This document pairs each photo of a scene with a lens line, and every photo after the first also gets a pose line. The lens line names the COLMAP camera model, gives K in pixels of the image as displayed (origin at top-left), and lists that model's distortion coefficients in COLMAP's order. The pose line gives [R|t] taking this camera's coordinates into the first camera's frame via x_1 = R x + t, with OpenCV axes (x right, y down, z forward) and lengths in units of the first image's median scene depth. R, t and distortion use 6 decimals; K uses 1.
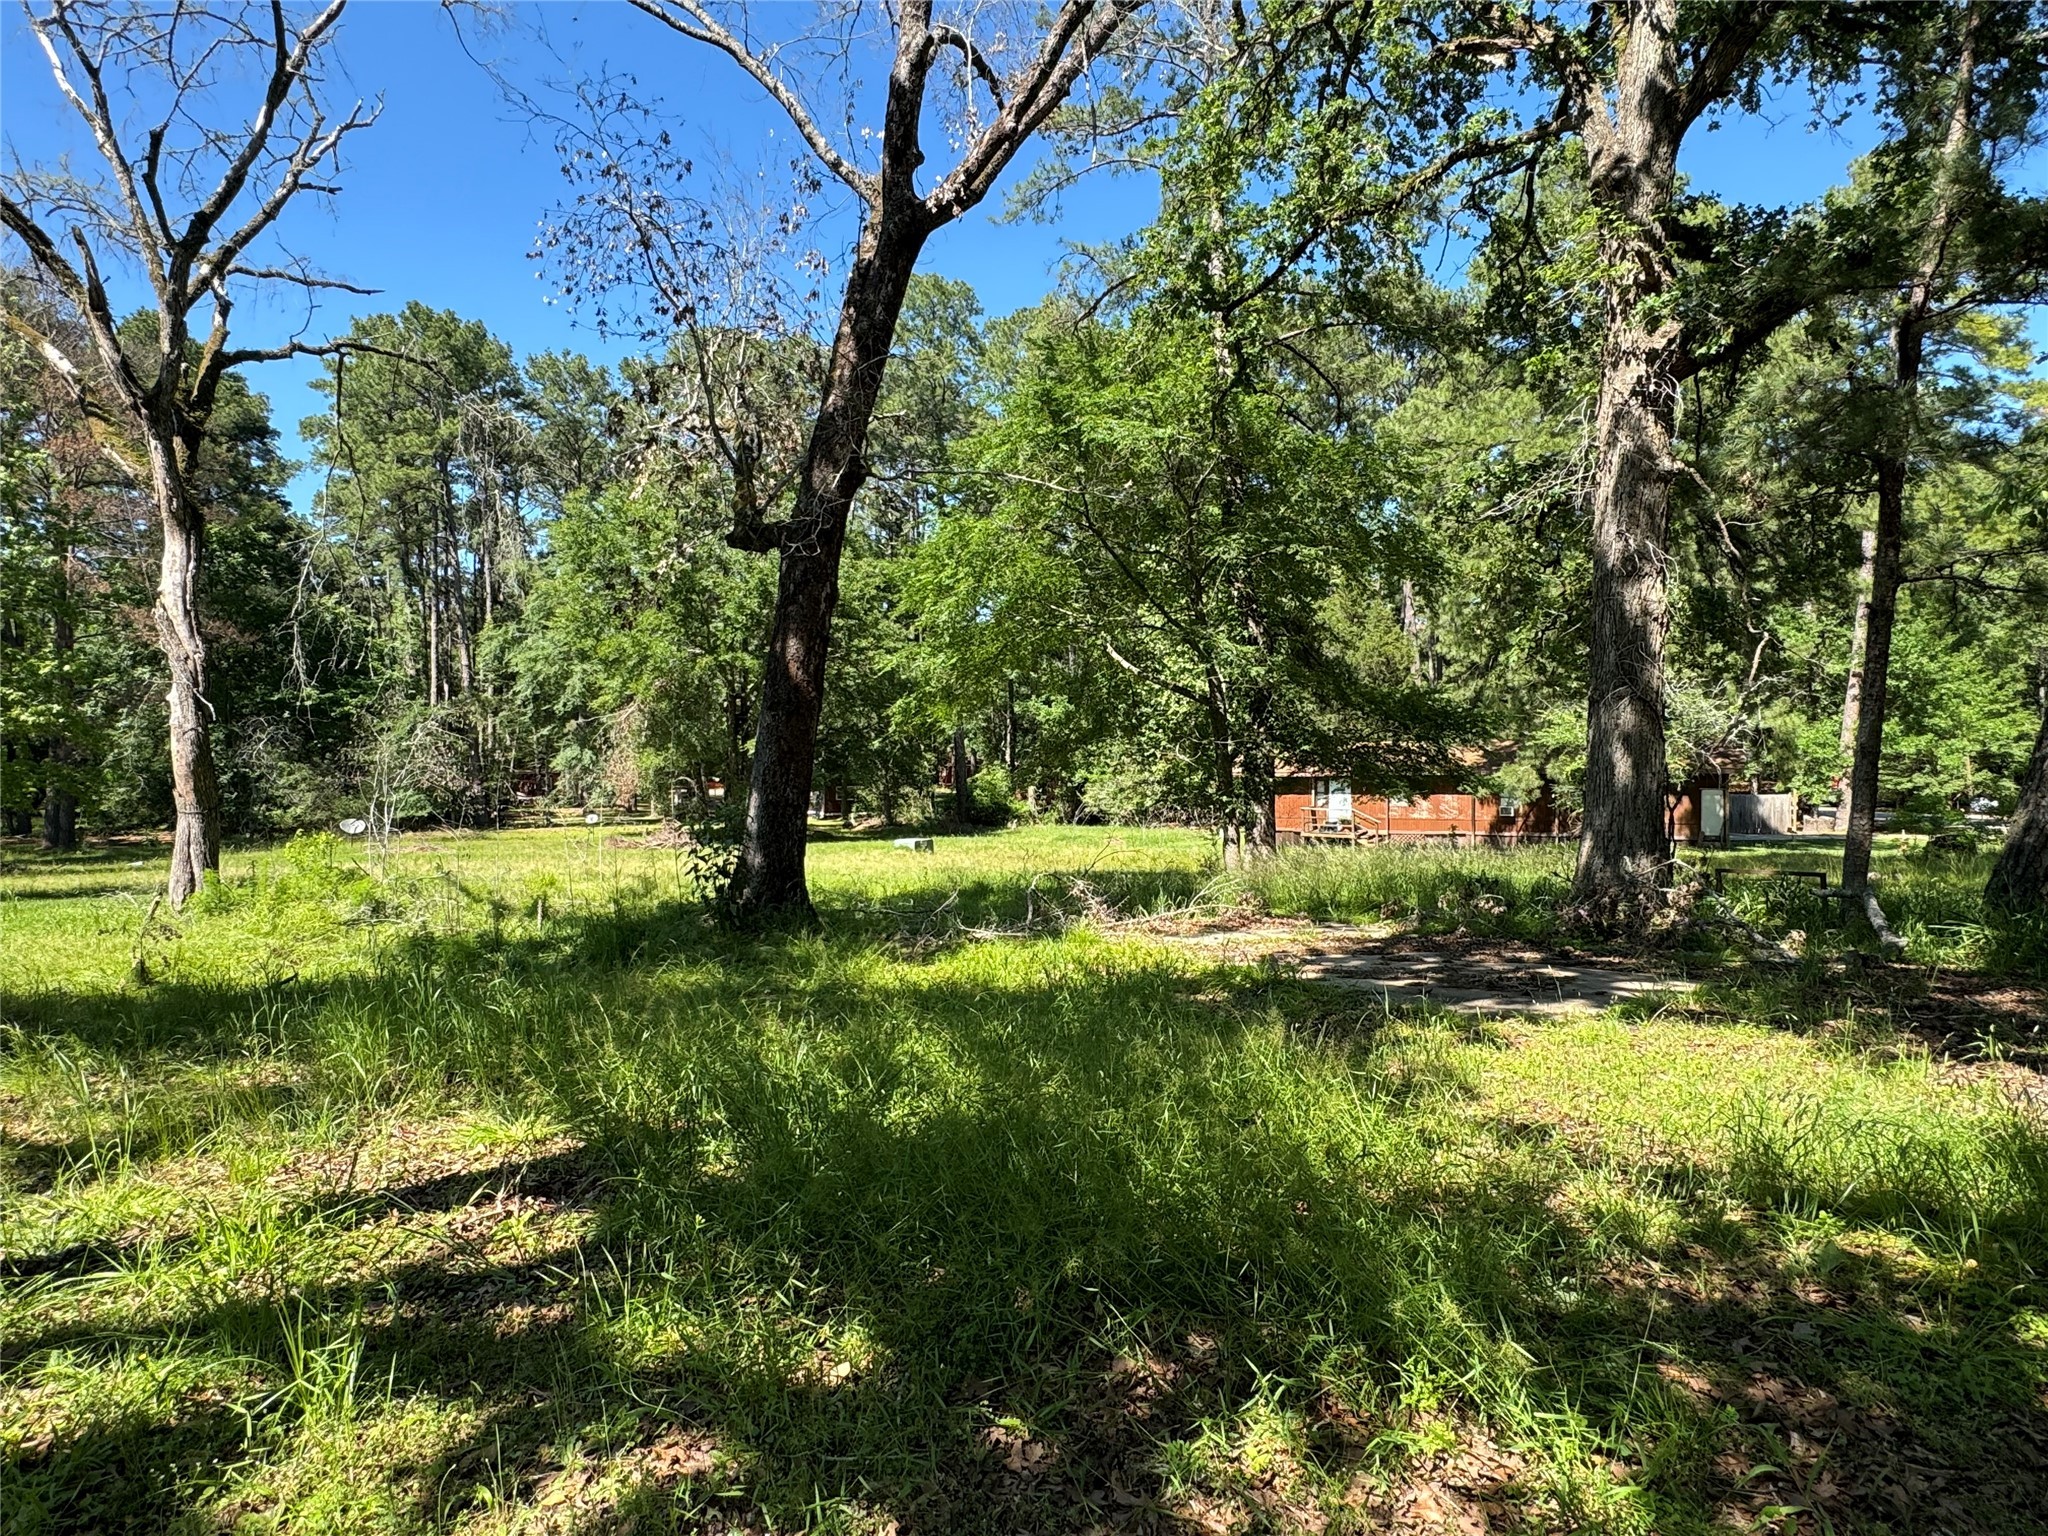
lens RADIAL K [[1135.3, 0, 1024.0], [0, 1135.3, 768.0], [0, 0, 1]] dist [-0.000975, 0.002316]
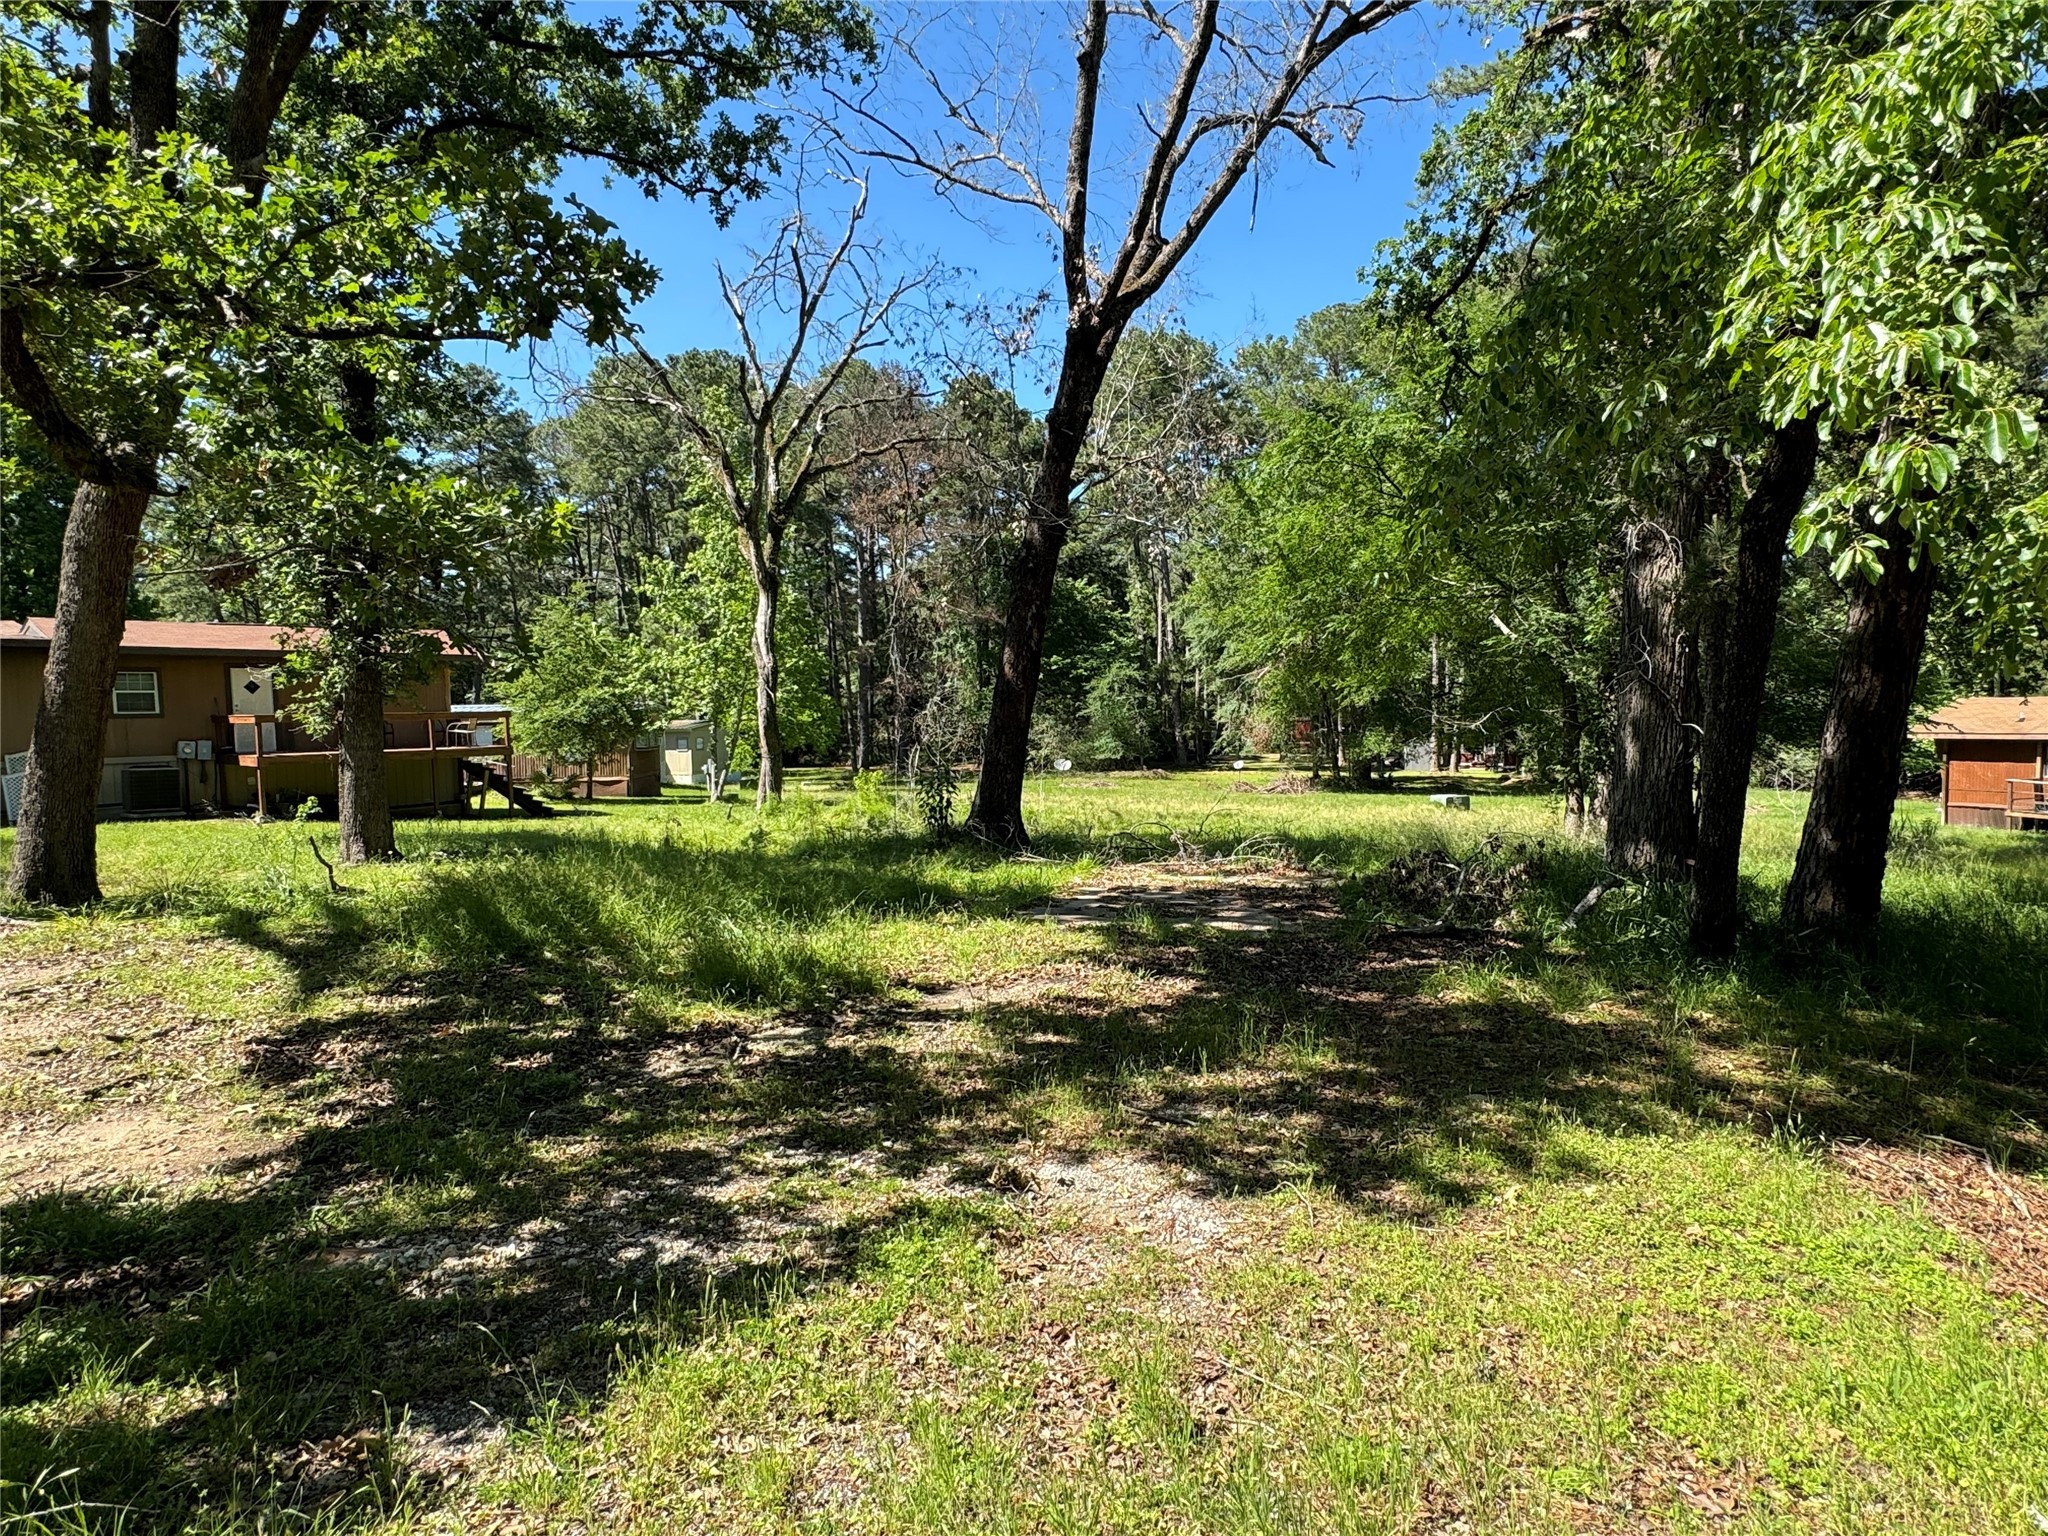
lens RADIAL K [[1139.7, 0, 1024.0], [0, 1139.7, 768.0], [0, 0, 1]] dist [-0.003332, 0.000872]
pose [[0.779130, 0.033013, -0.625993, 0.604517], [-0.002750, 0.998783, 0.049251, -0.028075], [0.626857, -0.036651, 0.778272, -0.088215]]
